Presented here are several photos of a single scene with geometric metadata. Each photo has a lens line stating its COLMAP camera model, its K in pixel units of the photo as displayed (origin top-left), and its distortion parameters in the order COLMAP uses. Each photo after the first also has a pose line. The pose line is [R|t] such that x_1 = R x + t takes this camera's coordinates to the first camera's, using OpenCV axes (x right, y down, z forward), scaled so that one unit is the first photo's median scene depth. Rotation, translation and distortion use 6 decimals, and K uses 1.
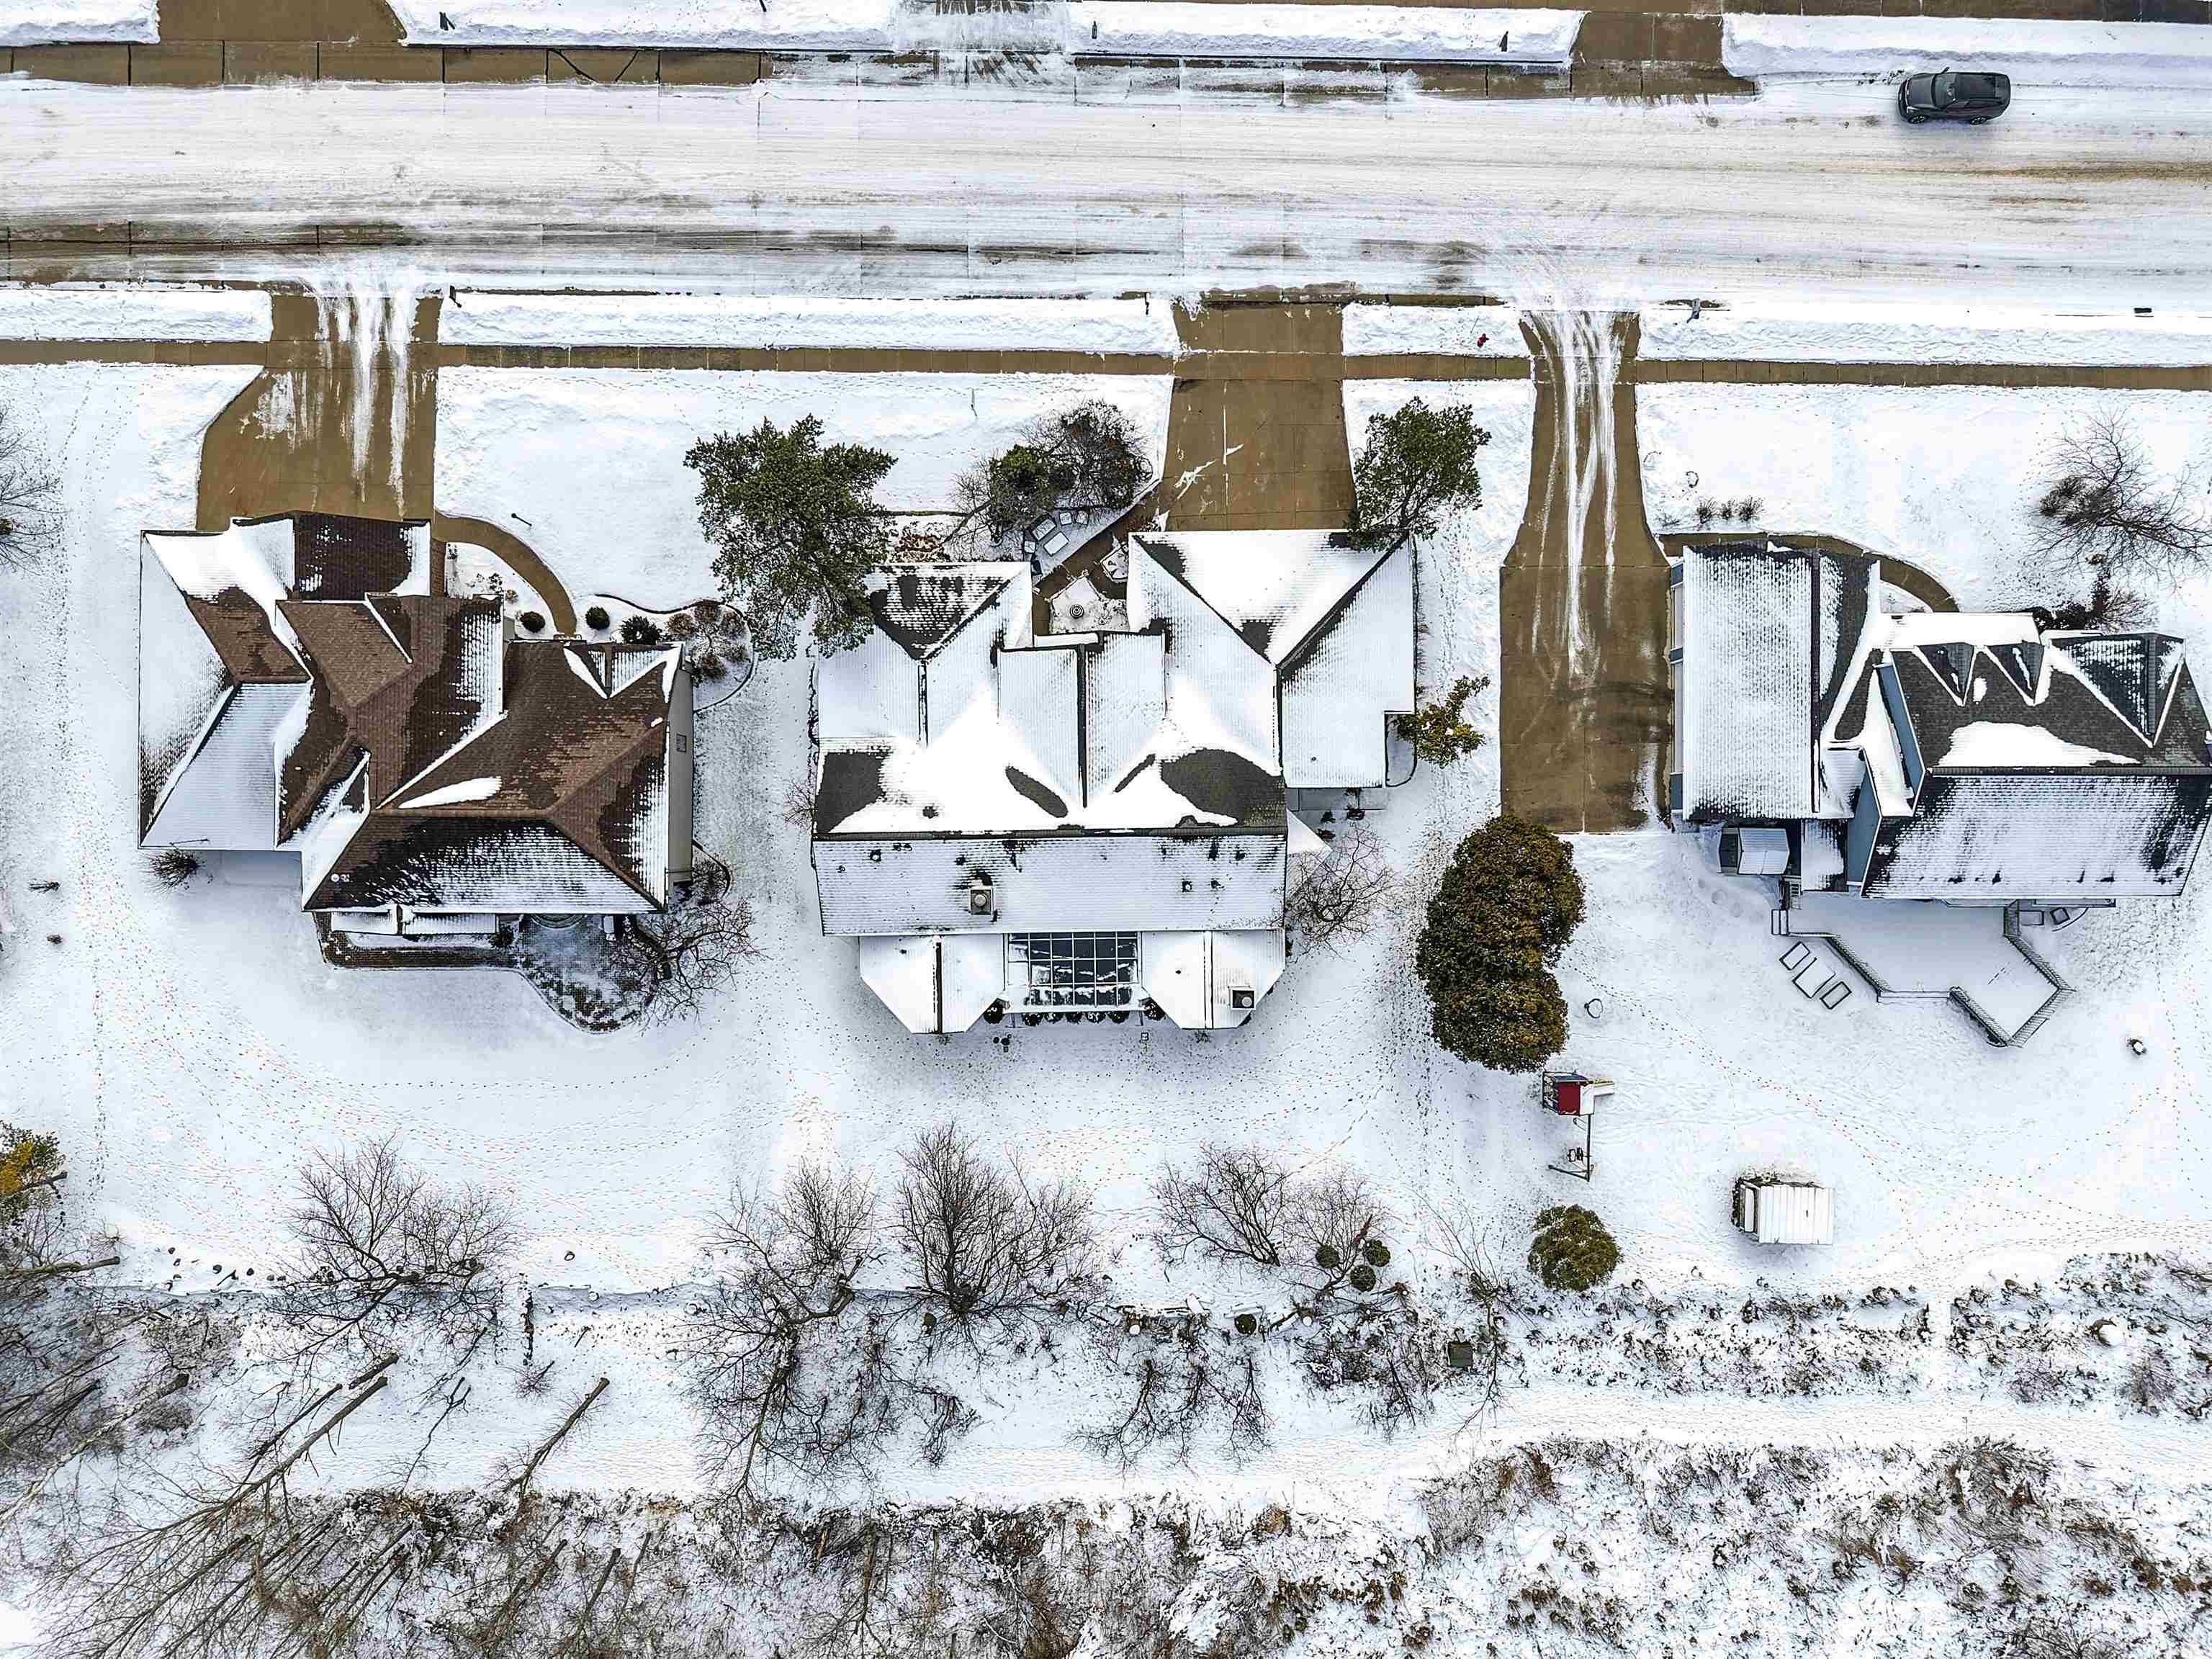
lens RADIAL K [[1499.9, 0, 1114.0], [0, 1499.9, 828.6], [0, 0, 1]] dist [-0.010614, 0.009136]
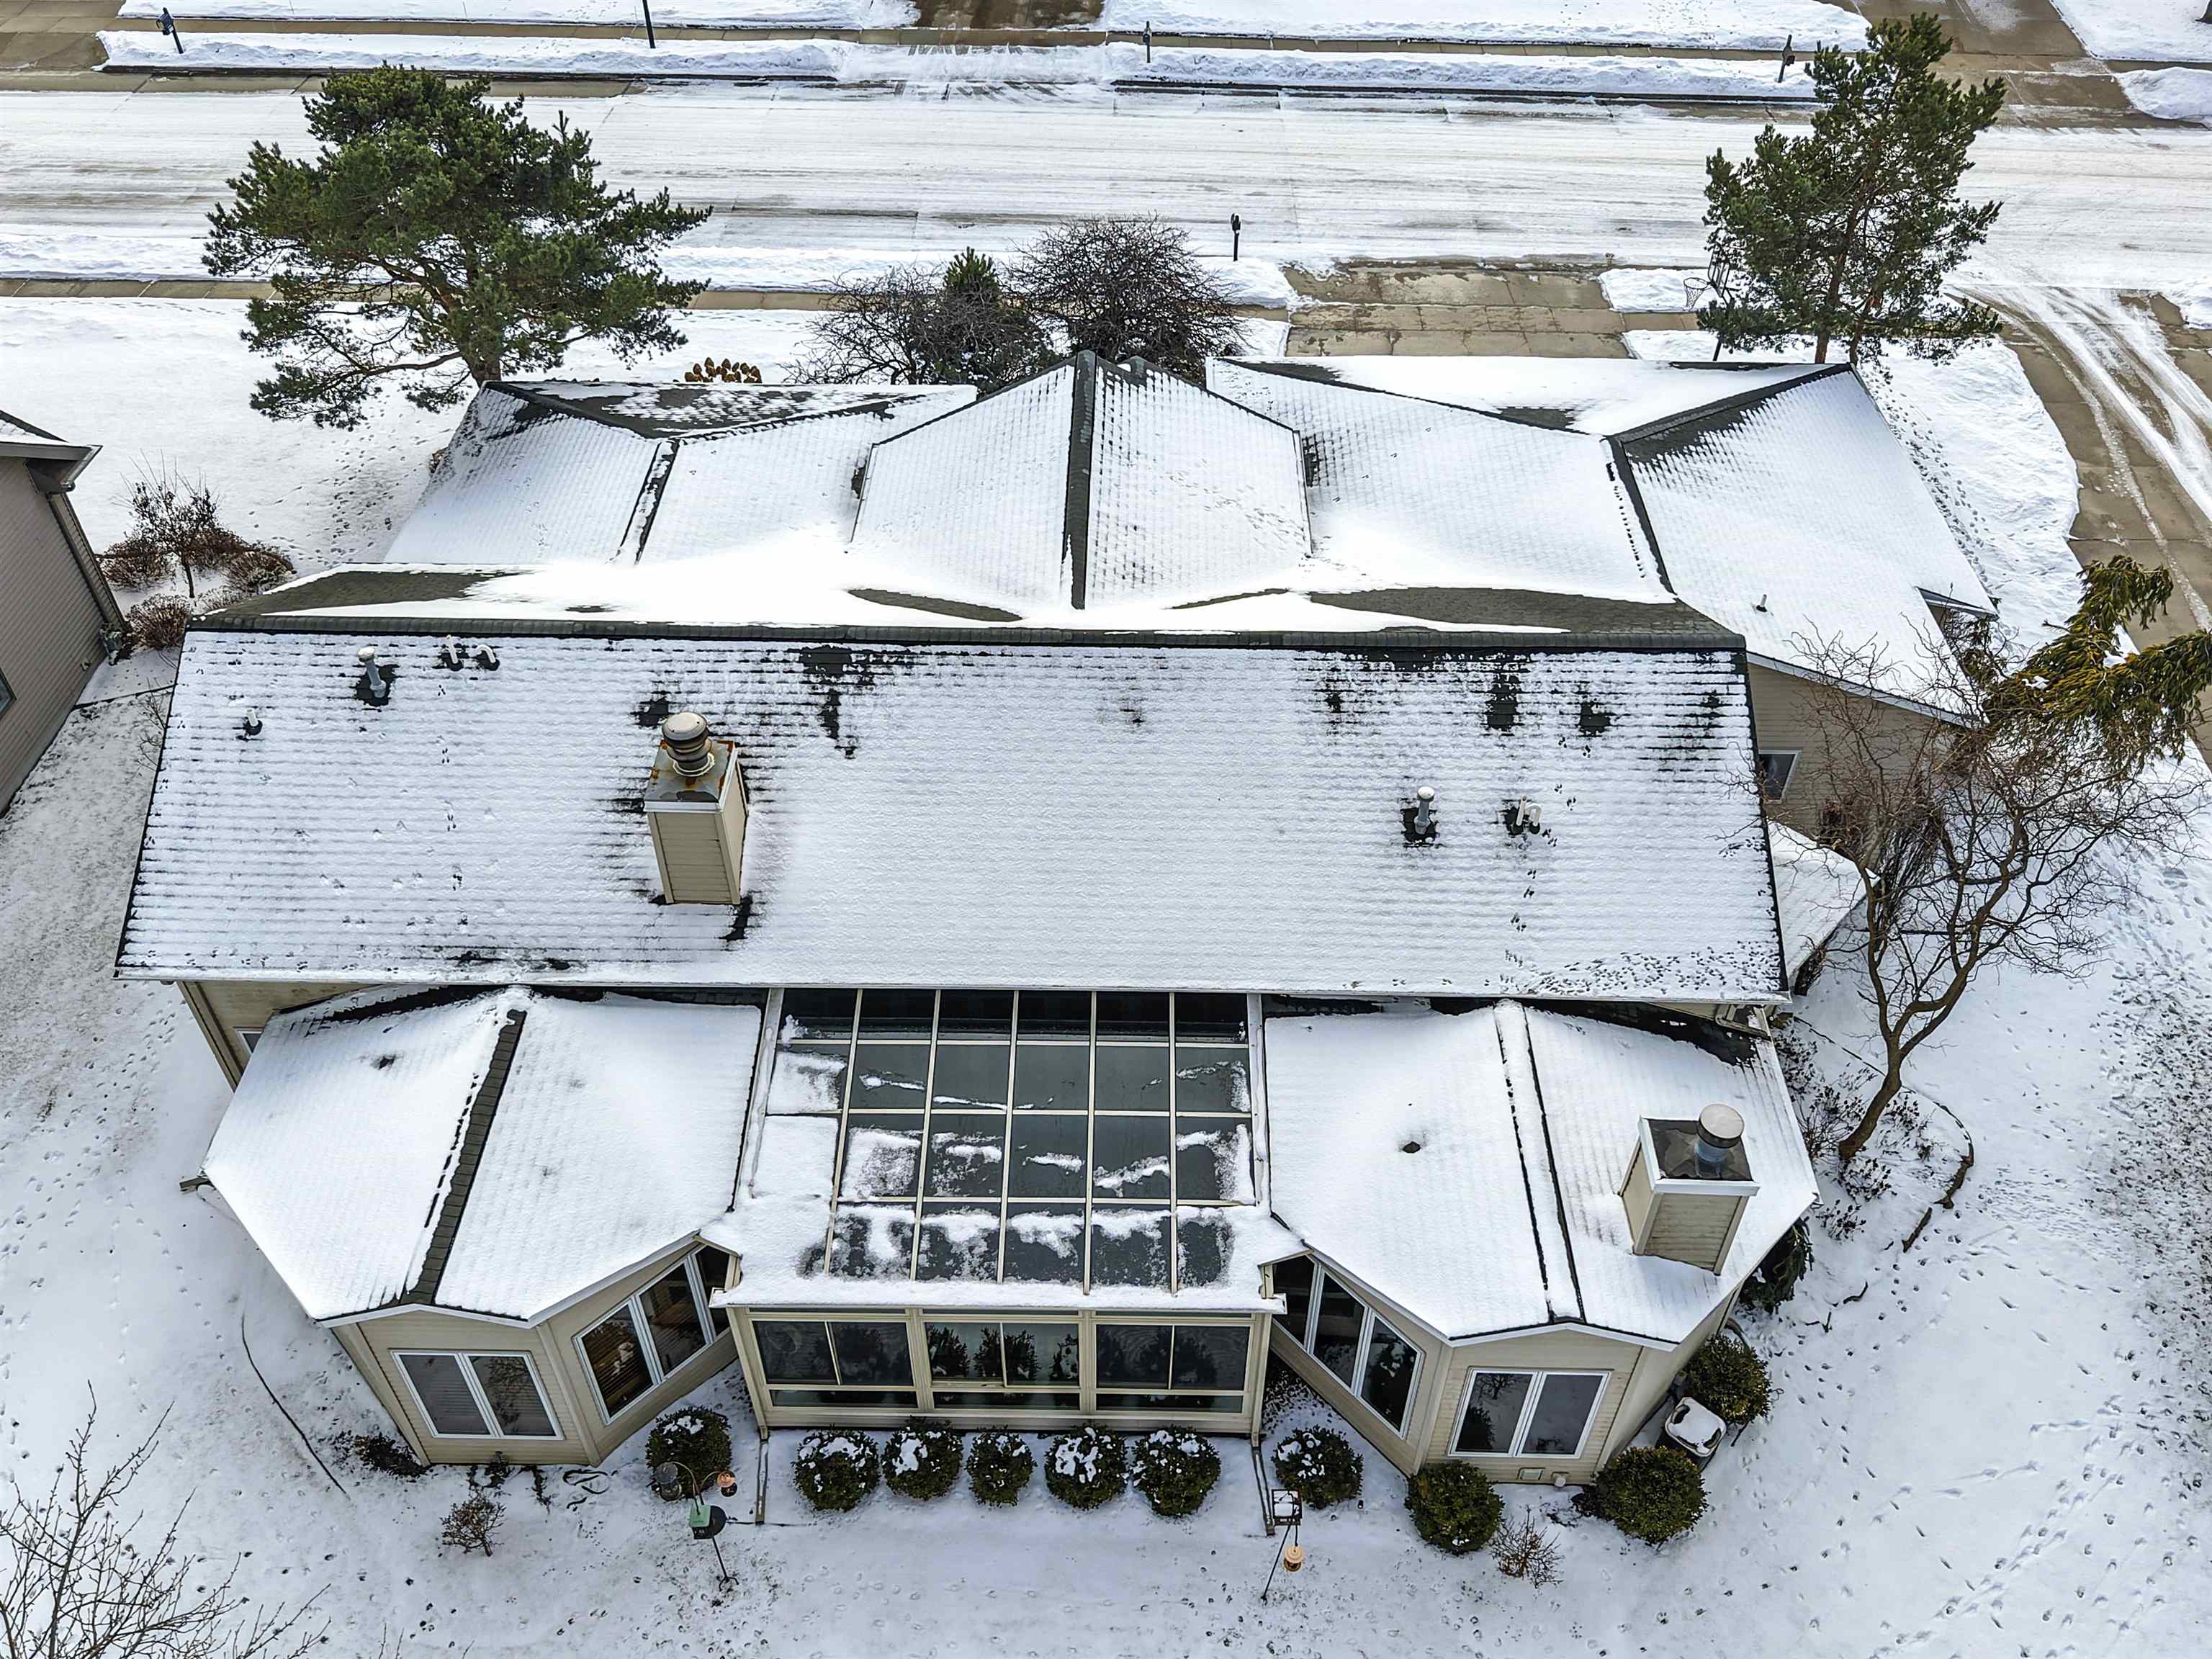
lens RADIAL K [[1783.8, 0, 1112.9], [0, 1783.8, 849.5], [0, 0, 1]] dist [0.003086, -0.002648]
pose [[0.999435, 0.011718, -0.031505, 0.000621], [-0.030818, 0.693685, -0.719619, 0.280819], [0.013422, 0.720183, 0.693654, 0.743655]]
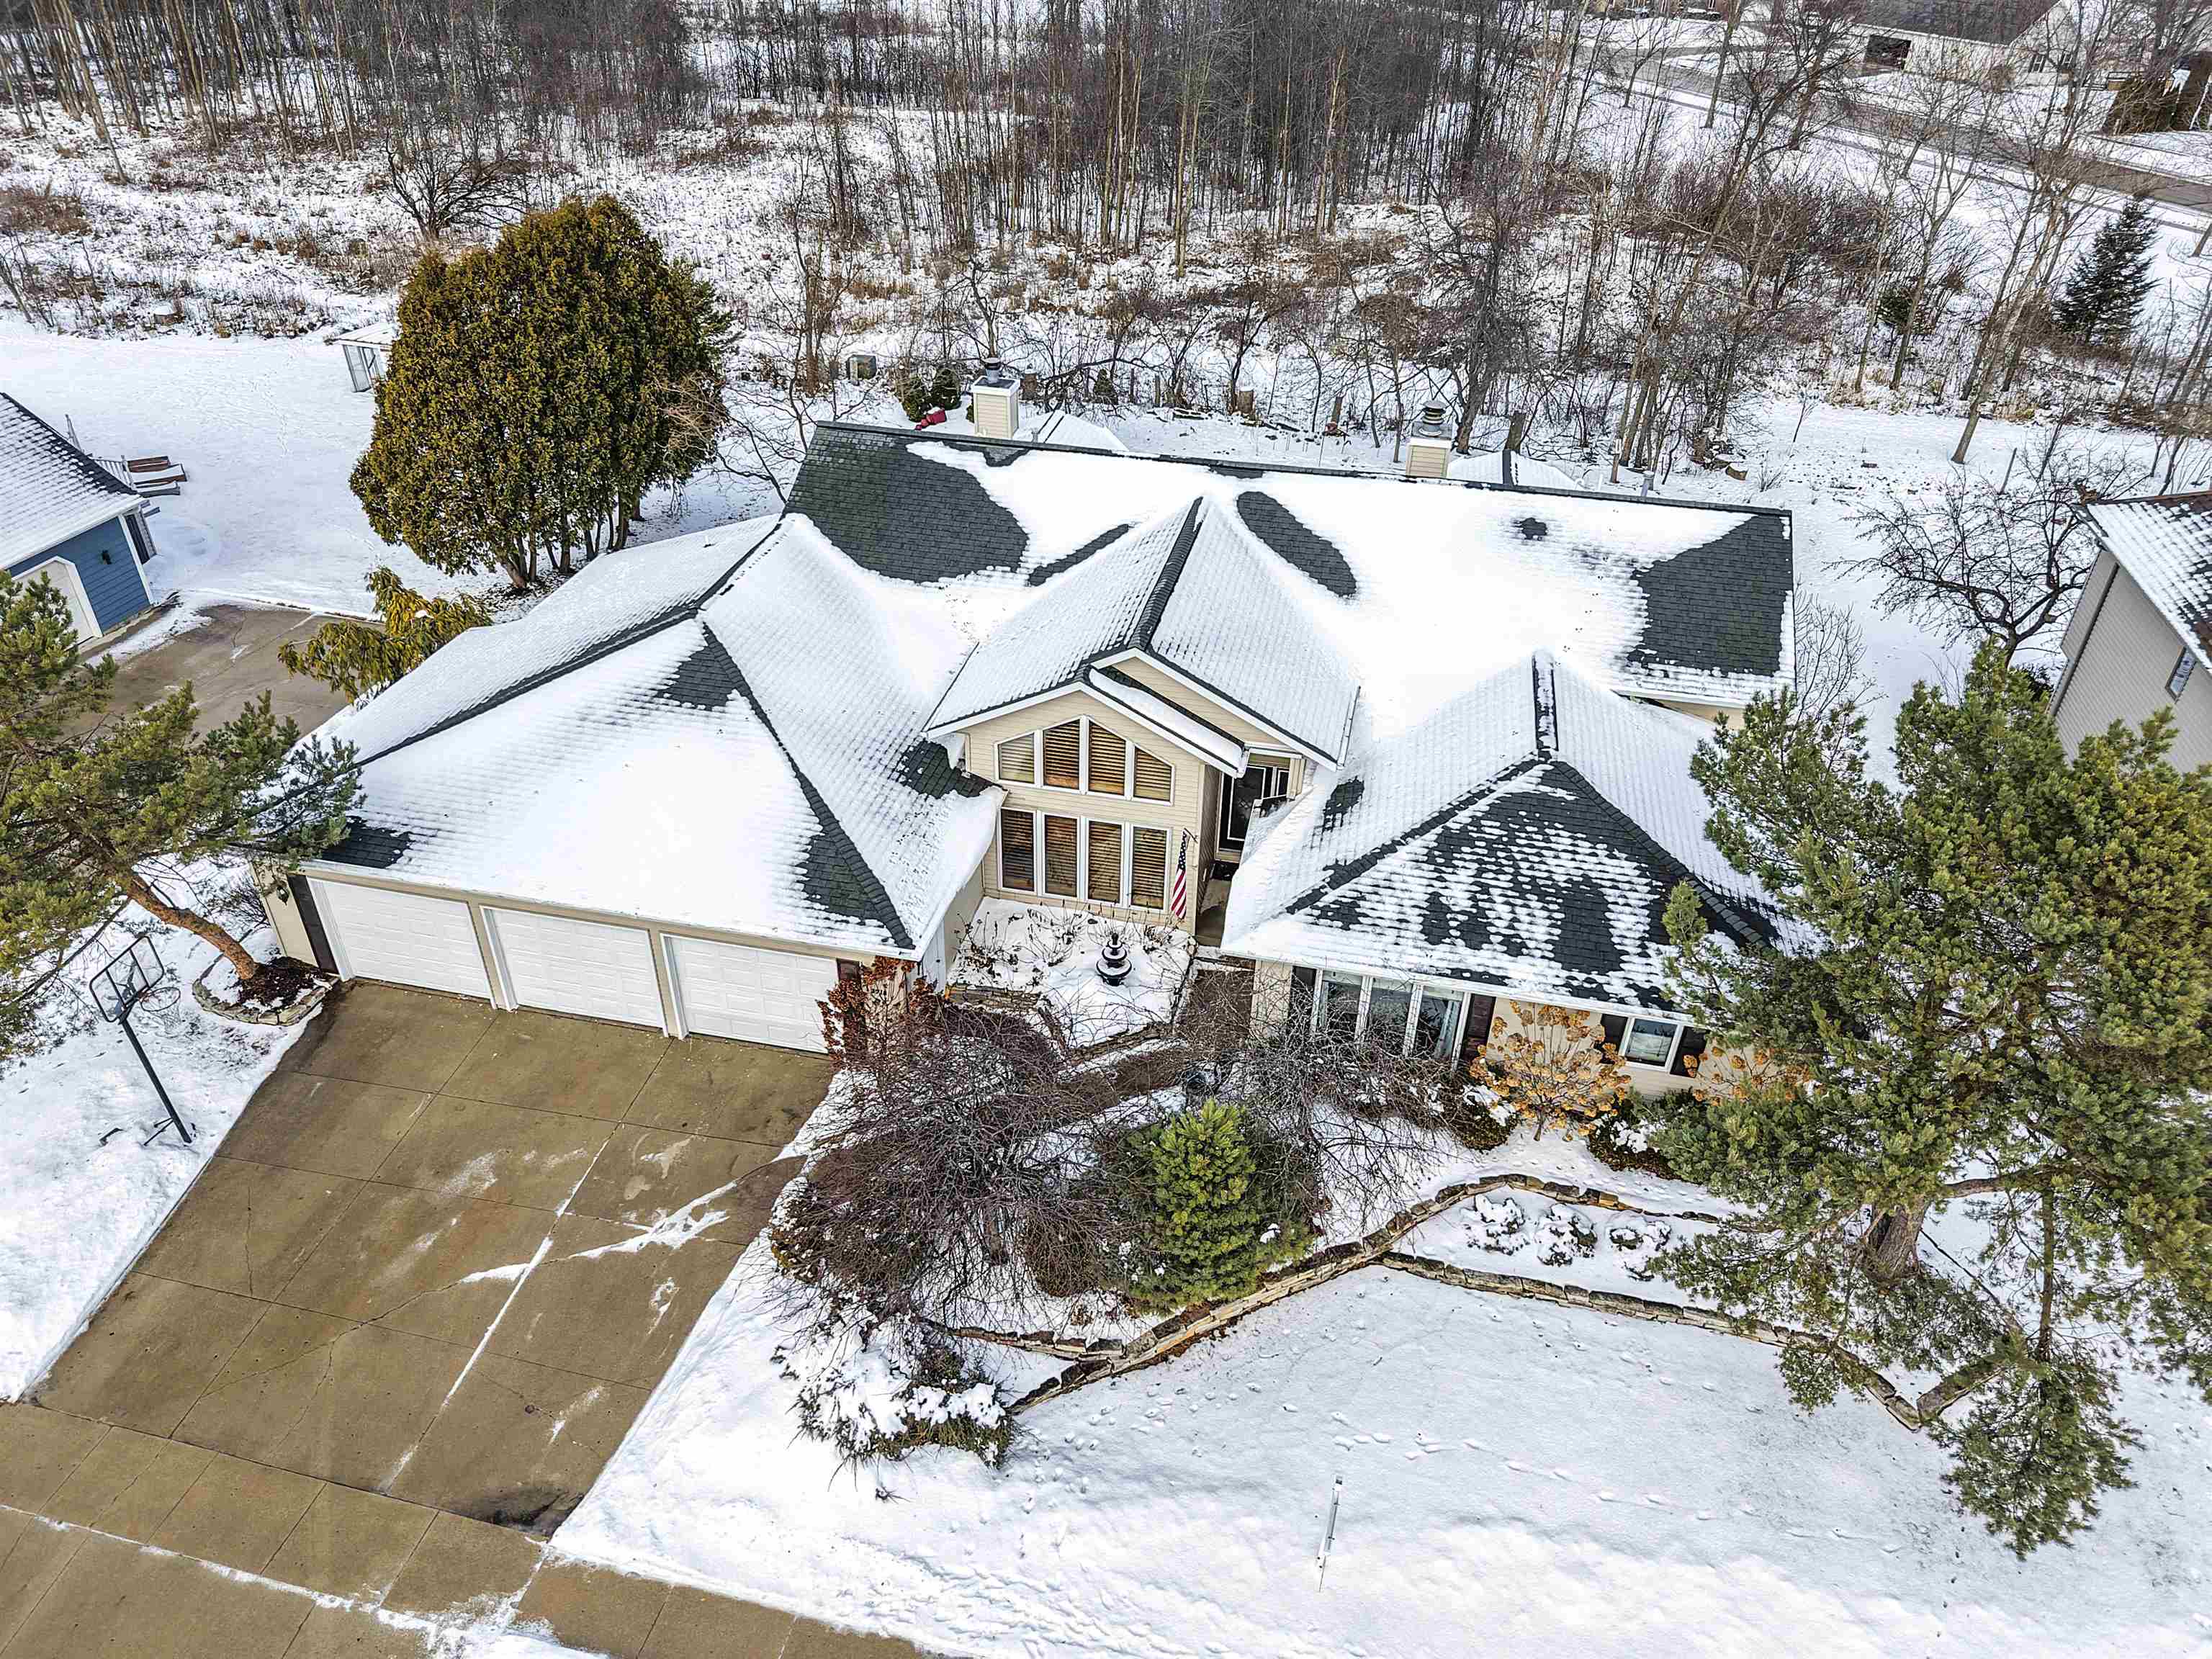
lens RADIAL K [[1499.9, 0, 1093.1], [0, 1499.9, 833.3], [0, 0, 1]] dist [-0.010614, 0.009136]
pose [[-0.971580, -0.154737, 0.179136, -0.085137], [0.234899, -0.536718, 0.810405, -0.448646], [-0.029255, 0.829452, 0.557811, 0.789431]]
